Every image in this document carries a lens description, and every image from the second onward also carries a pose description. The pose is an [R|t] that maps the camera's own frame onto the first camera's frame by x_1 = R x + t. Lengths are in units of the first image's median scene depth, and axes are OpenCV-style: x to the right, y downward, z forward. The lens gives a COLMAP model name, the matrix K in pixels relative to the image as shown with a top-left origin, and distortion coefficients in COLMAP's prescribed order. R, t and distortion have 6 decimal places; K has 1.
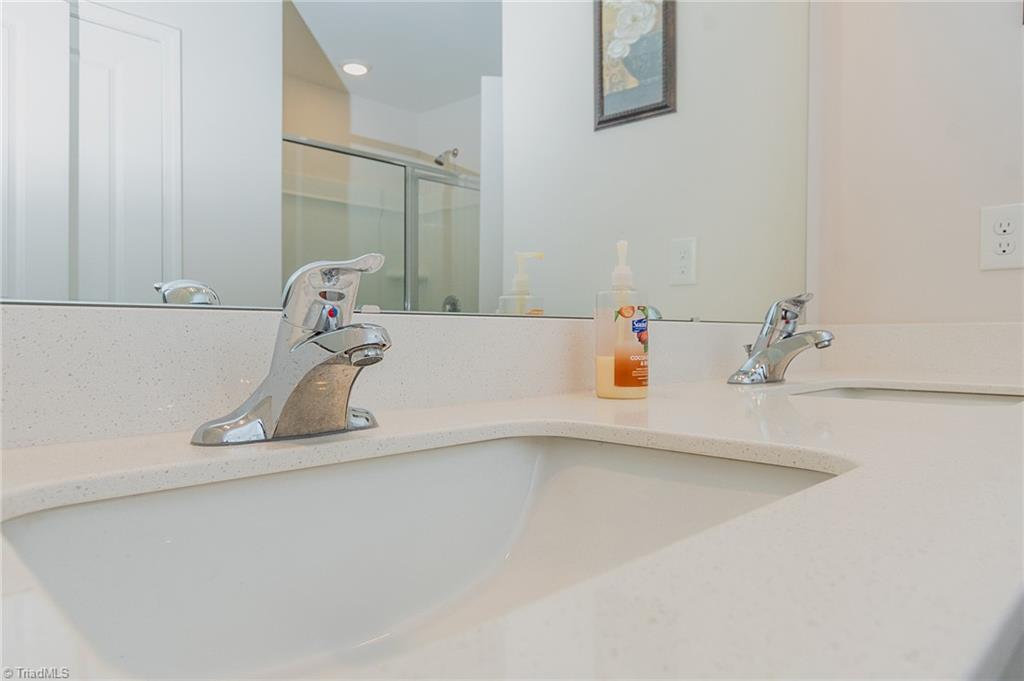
lens RADIAL K [[658.0, 0, 512.0], [0, 658.0, 340.5], [0, 0, 1]] dist [-0.002807, -0.000366]
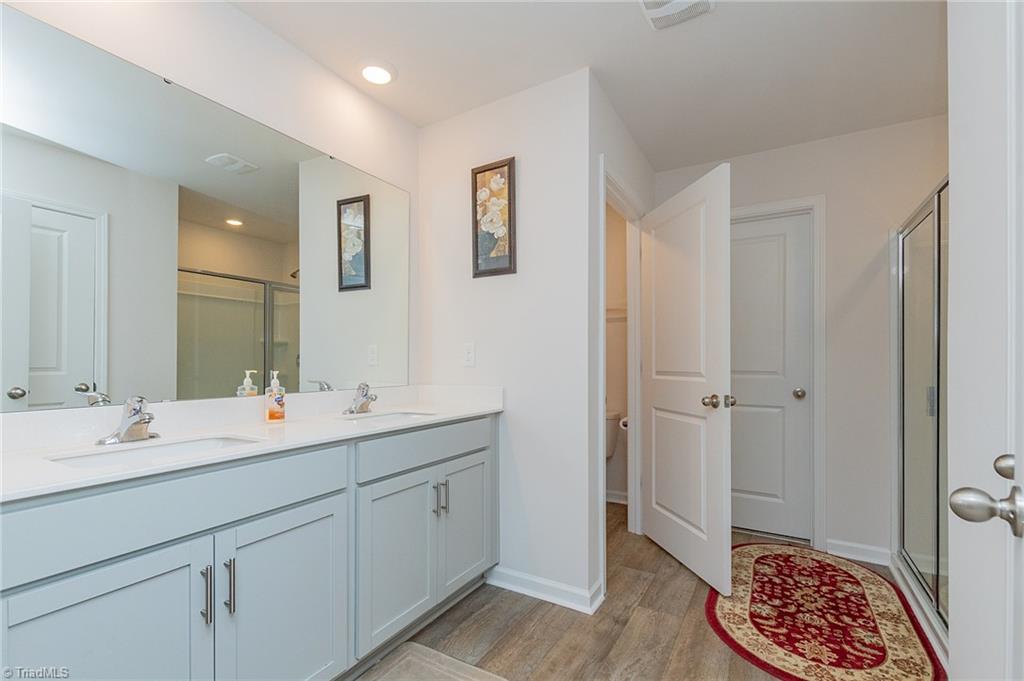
lens RADIAL K [[440.5, 0, 517.6], [0, 440.5, 363.5], [0, 0, 1]] dist [0.001699, 0.000105]
pose [[0.965079, -0.002500, 0.261946, 0.331351], [0.003044, 0.999994, -0.001672, -0.083645], [-0.261940, 0.002410, 0.965081, -0.584707]]
